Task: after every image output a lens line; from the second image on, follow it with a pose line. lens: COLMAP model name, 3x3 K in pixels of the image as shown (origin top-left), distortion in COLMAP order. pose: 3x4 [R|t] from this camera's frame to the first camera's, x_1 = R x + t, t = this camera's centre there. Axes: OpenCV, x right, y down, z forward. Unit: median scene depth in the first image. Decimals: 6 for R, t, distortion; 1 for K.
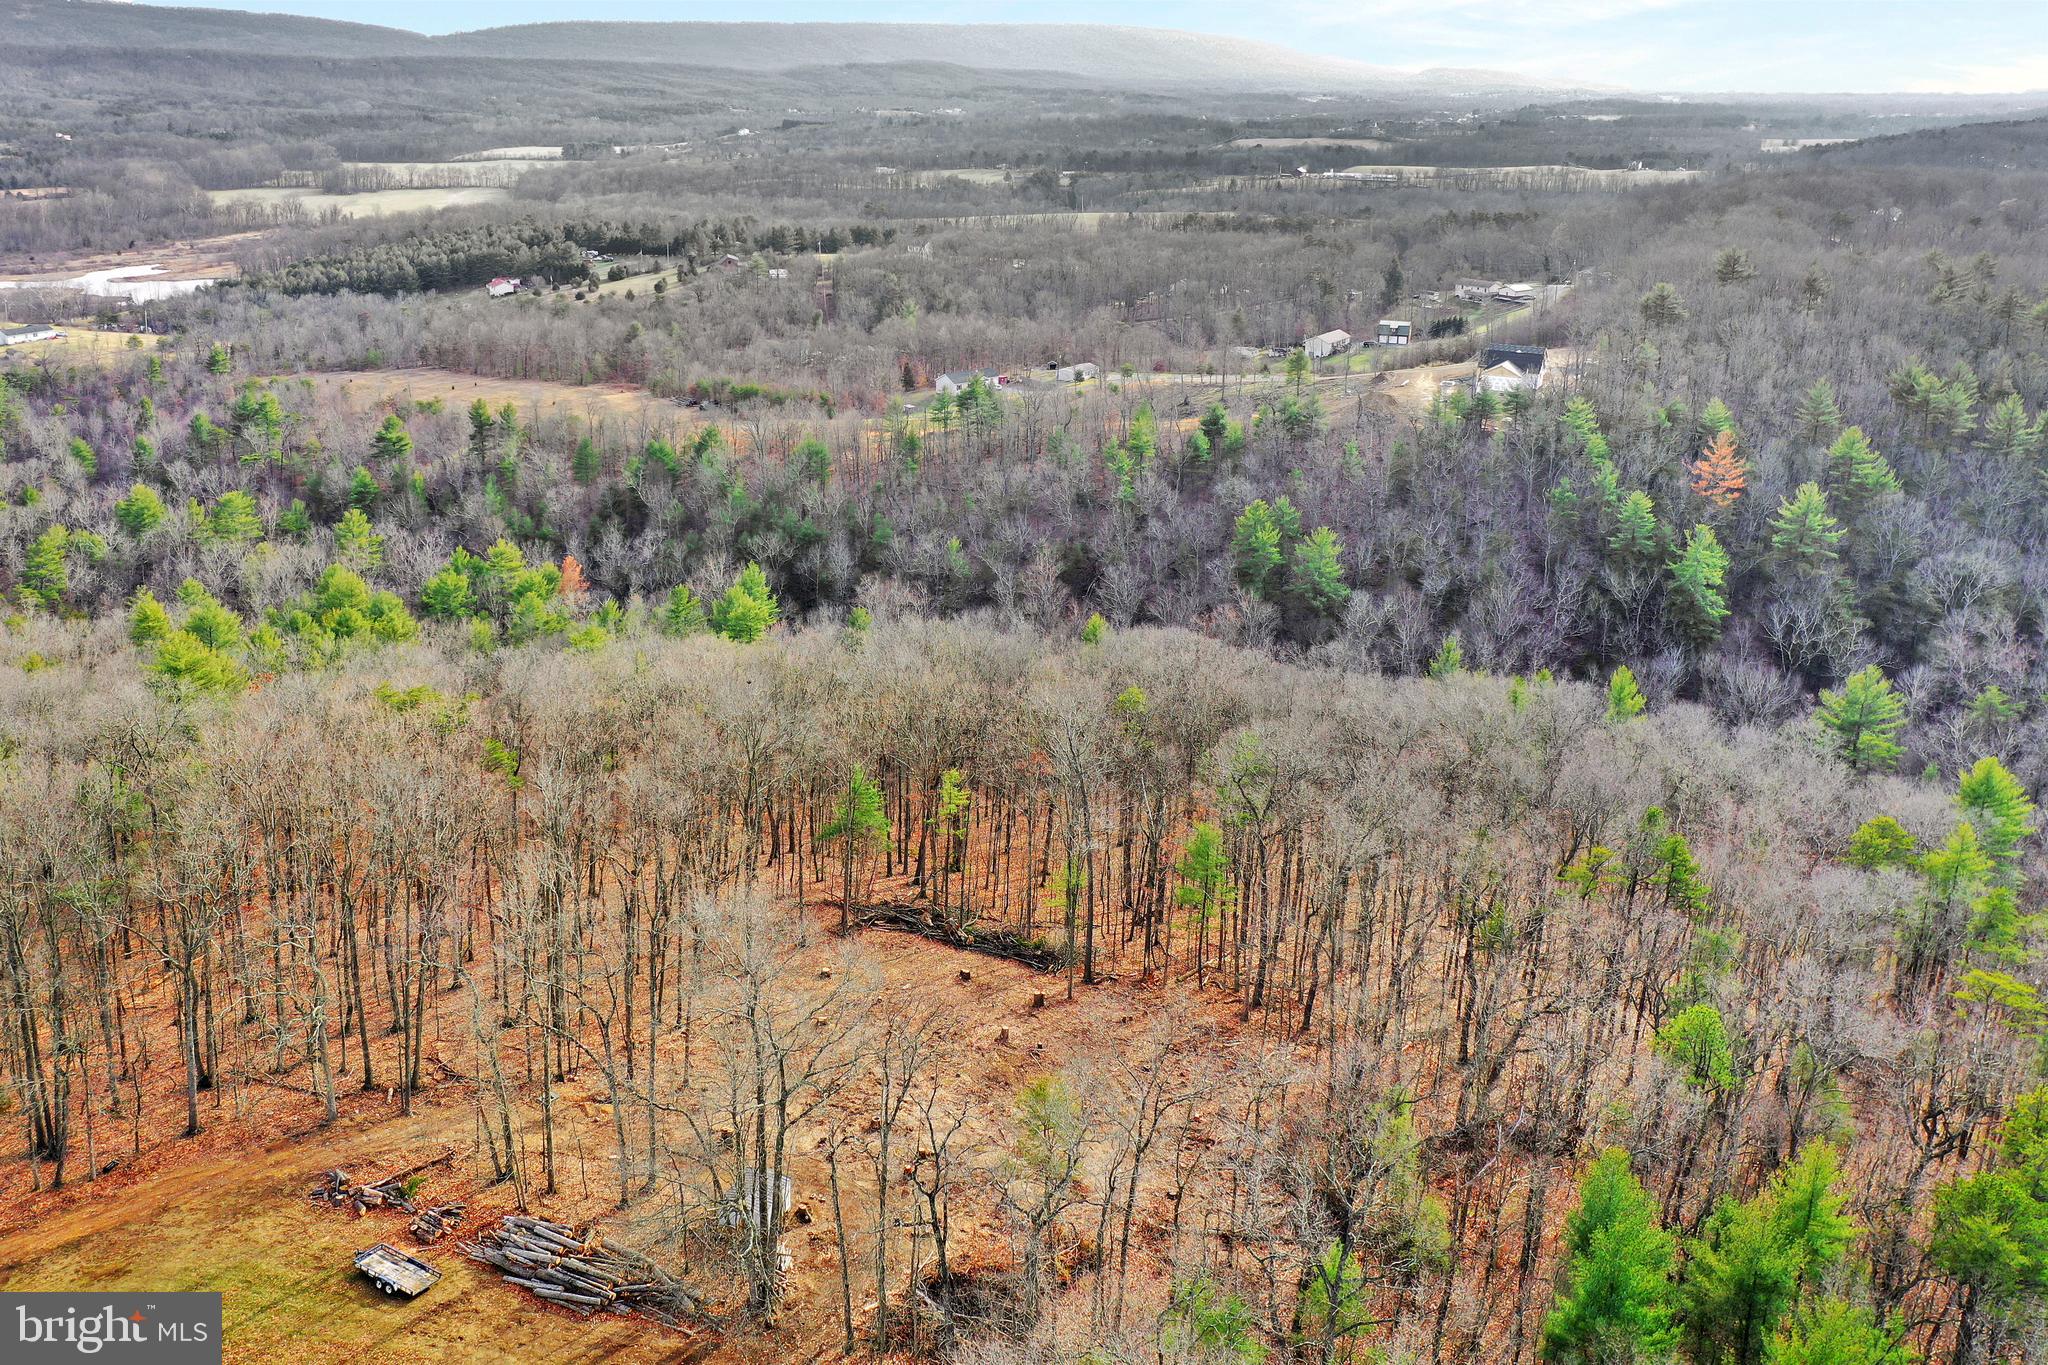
lens RADIAL K [[1689.1, 0, 984.8], [0, 1689.1, 451.6], [0, 0, 1]] dist [-0.015415, 0.016670]
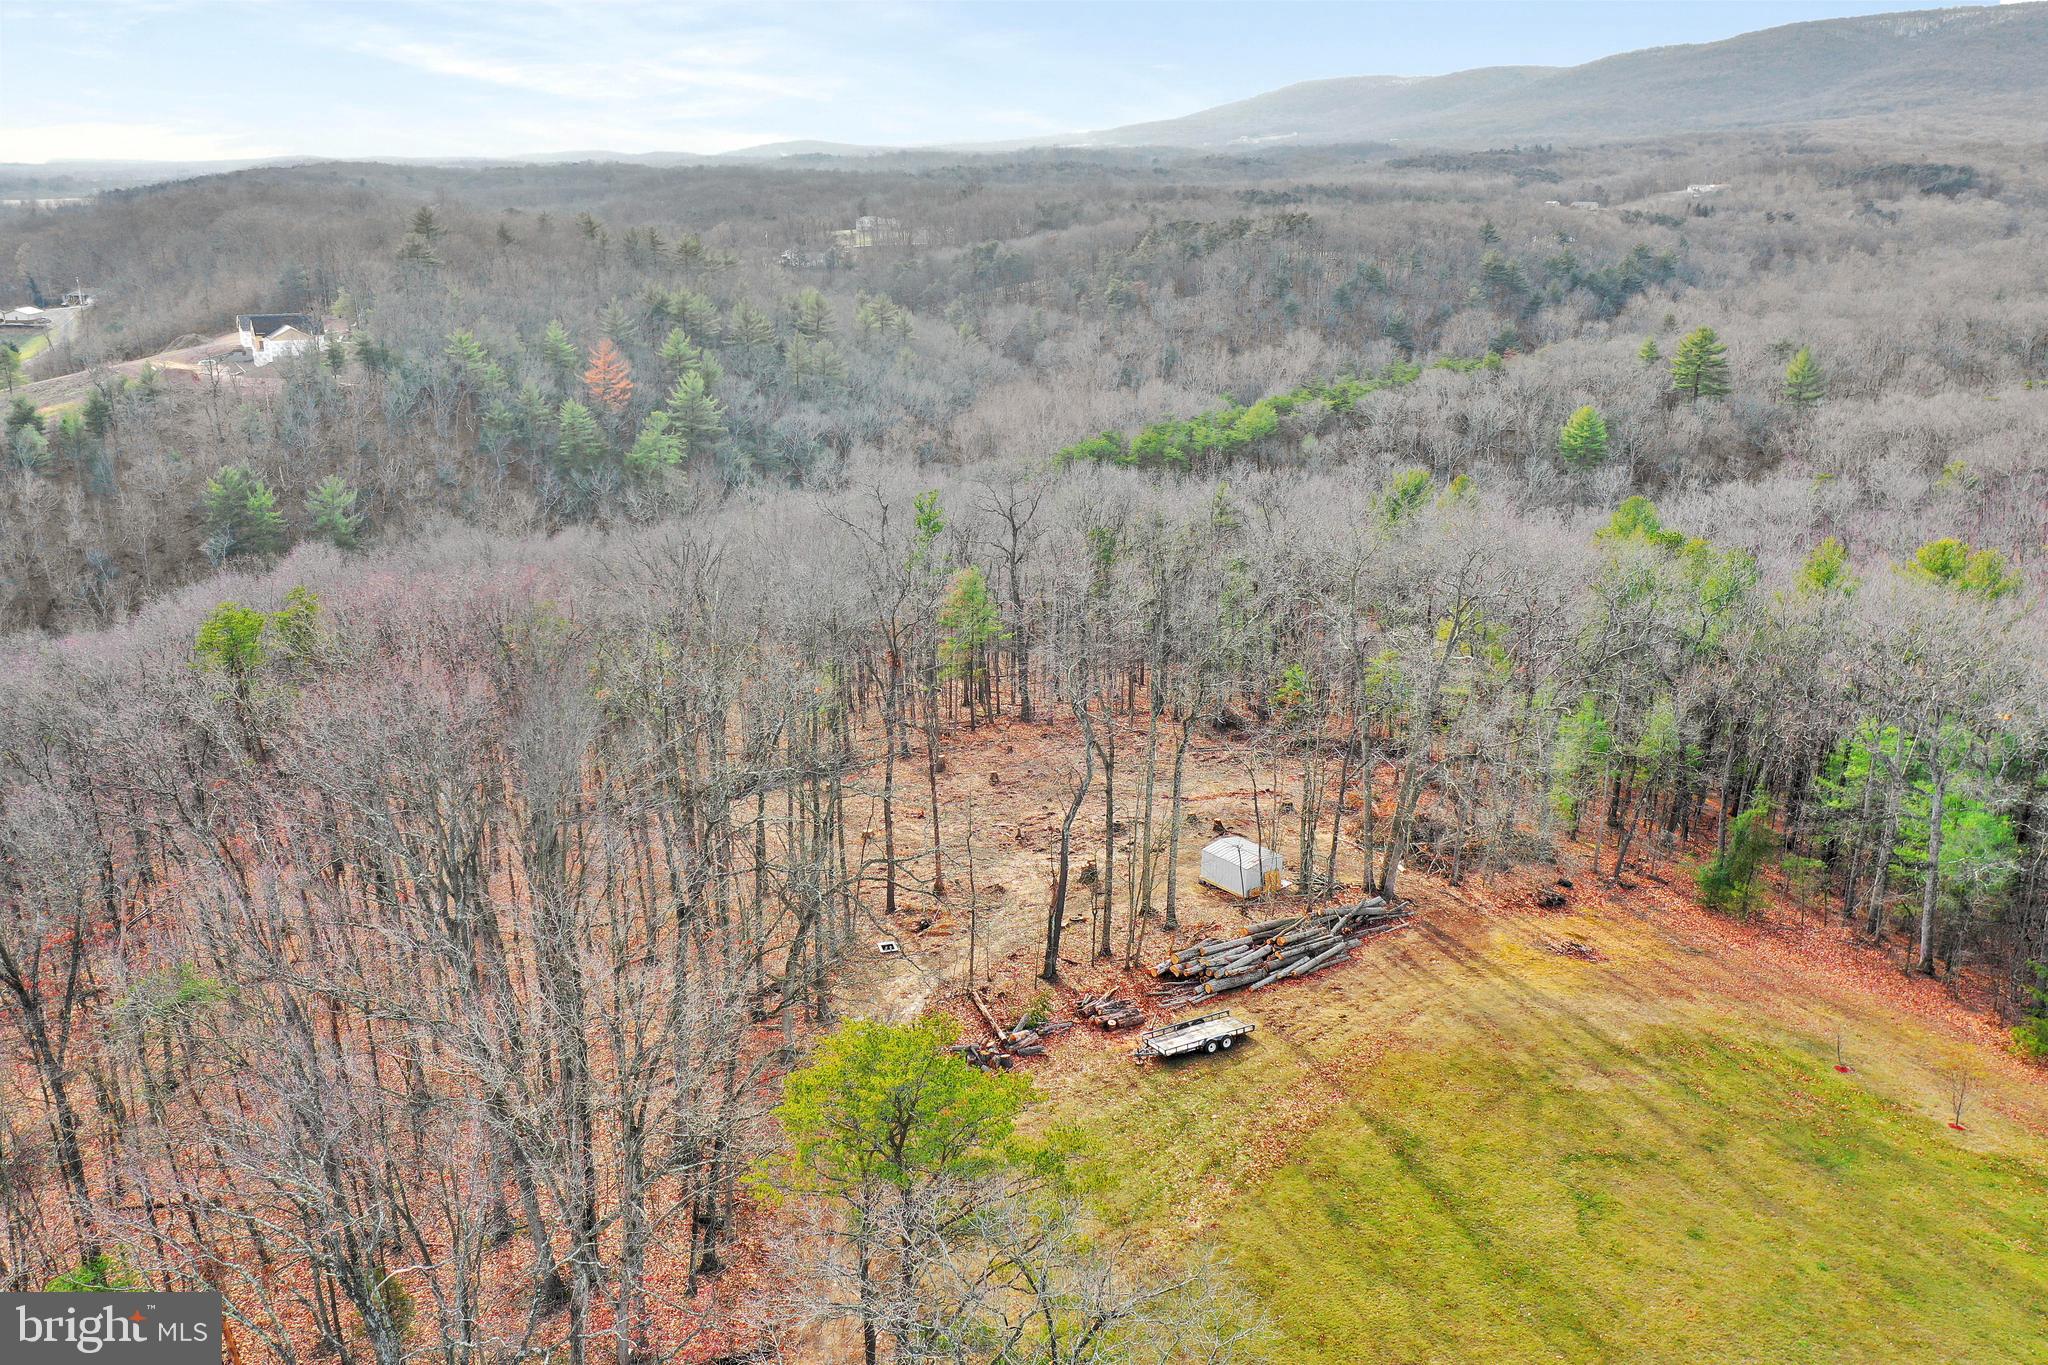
lens RADIAL K [[1640.3, 0, 1024.6], [0, 1640.3, 642.0], [0, 0, 1]] dist [-0.004511, 0.001371]
pose [[0.521570, -0.237293, 0.819547, -0.234139], [0.181017, 0.969455, 0.165497, 0.036114], [-0.833785, 0.062034, 0.548593, 0.145037]]
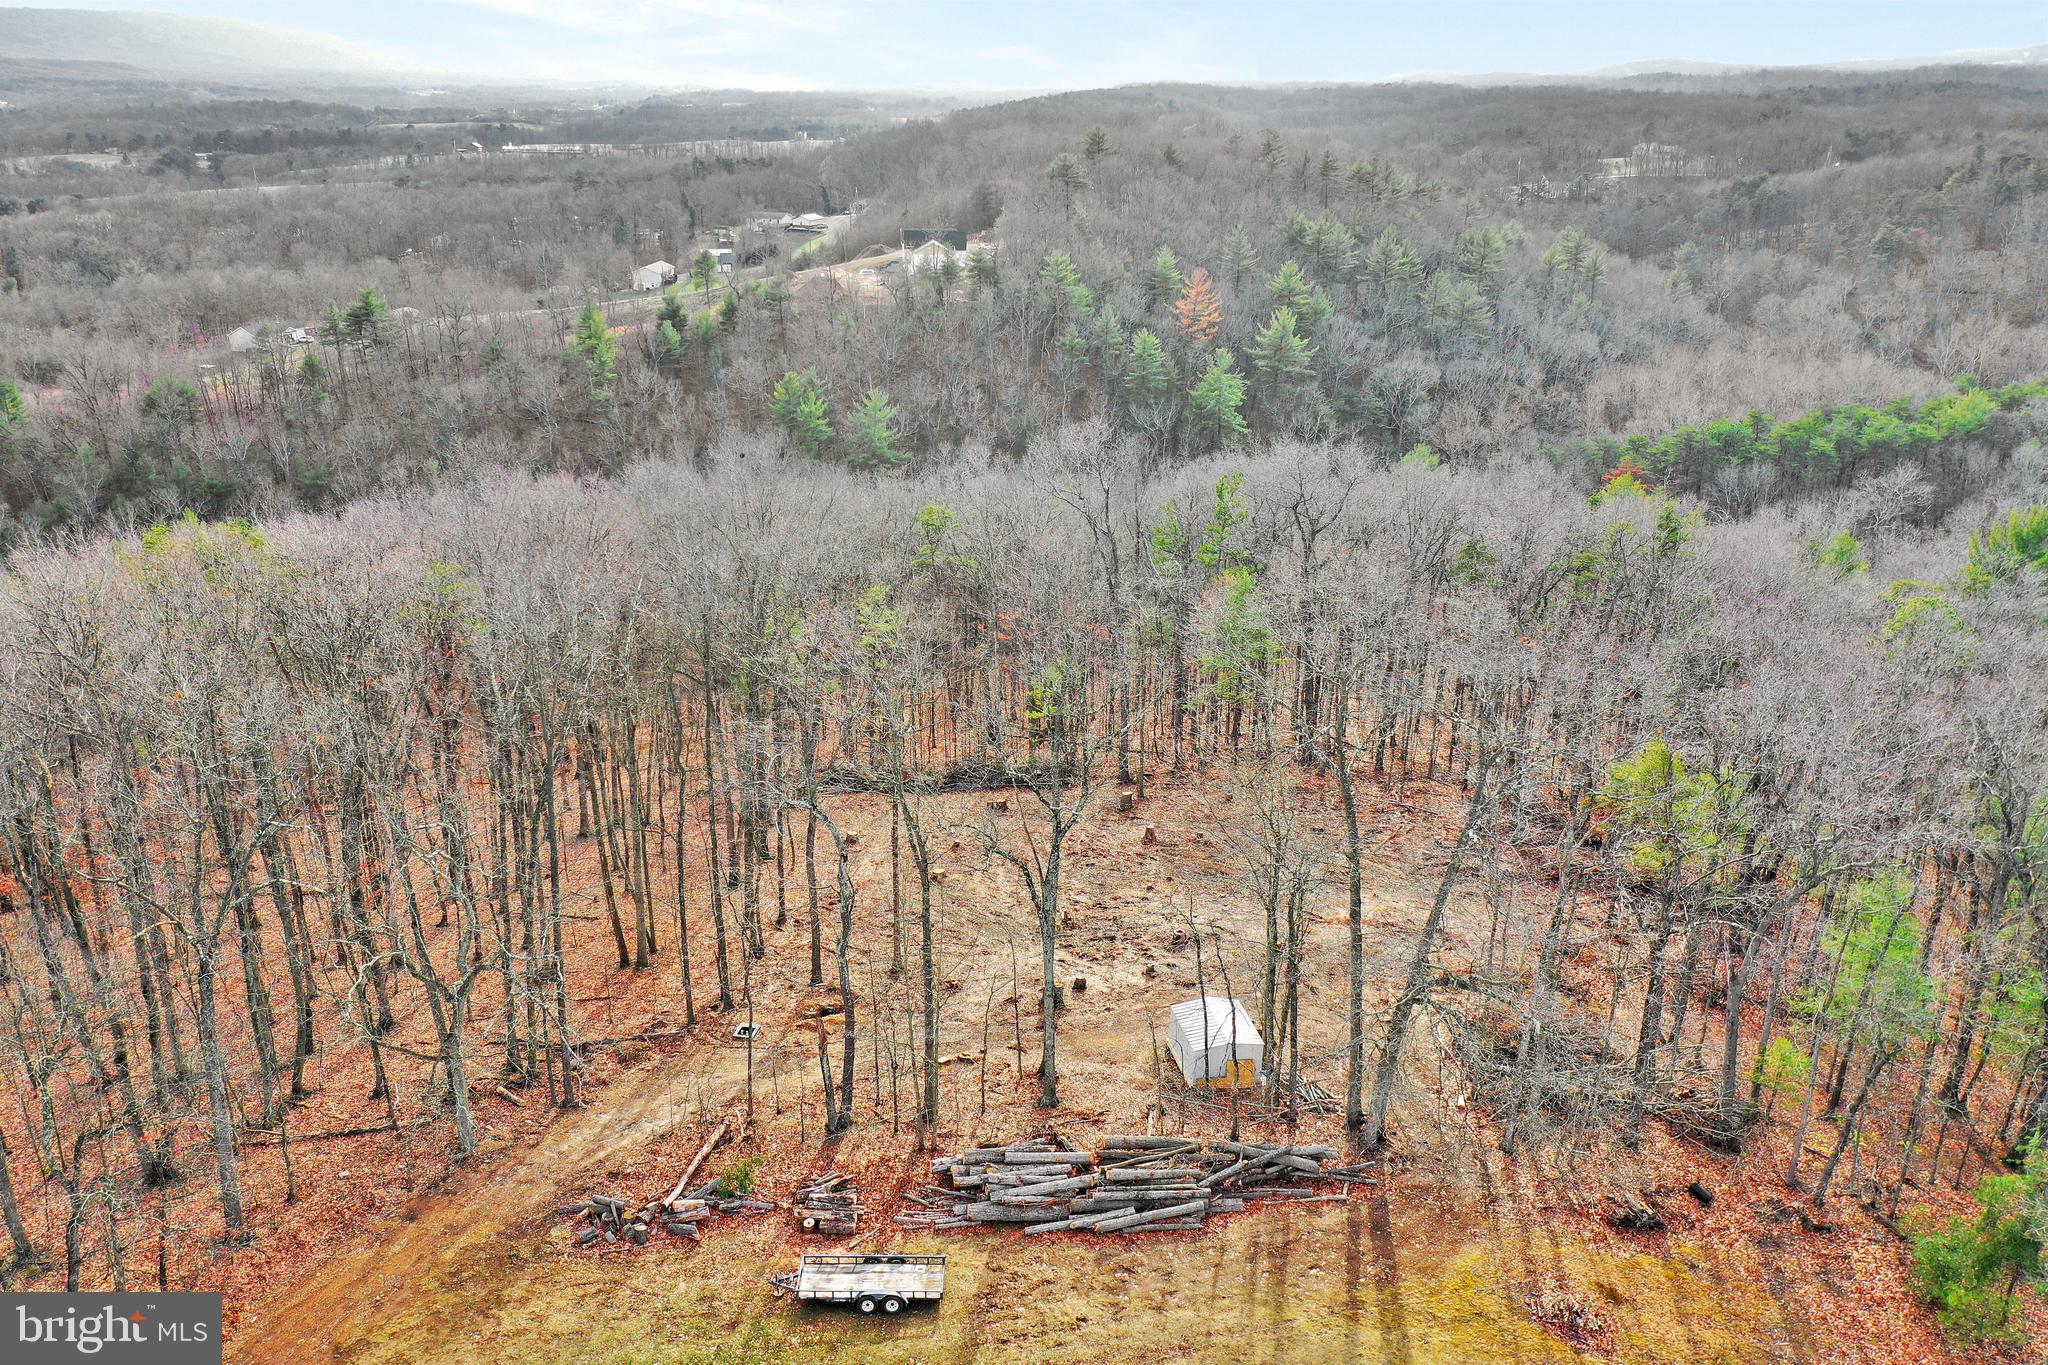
lens RADIAL K [[1640.3, 0, 1008.8], [0, 1640.3, 655.7], [0, 0, 1]] dist [-0.004511, 0.001371]
pose [[0.864816, -0.164559, 0.474357, -0.127954], [0.107028, 0.983471, 0.146049, 0.043985], [-0.490550, -0.075536, 0.868133, 0.113515]]
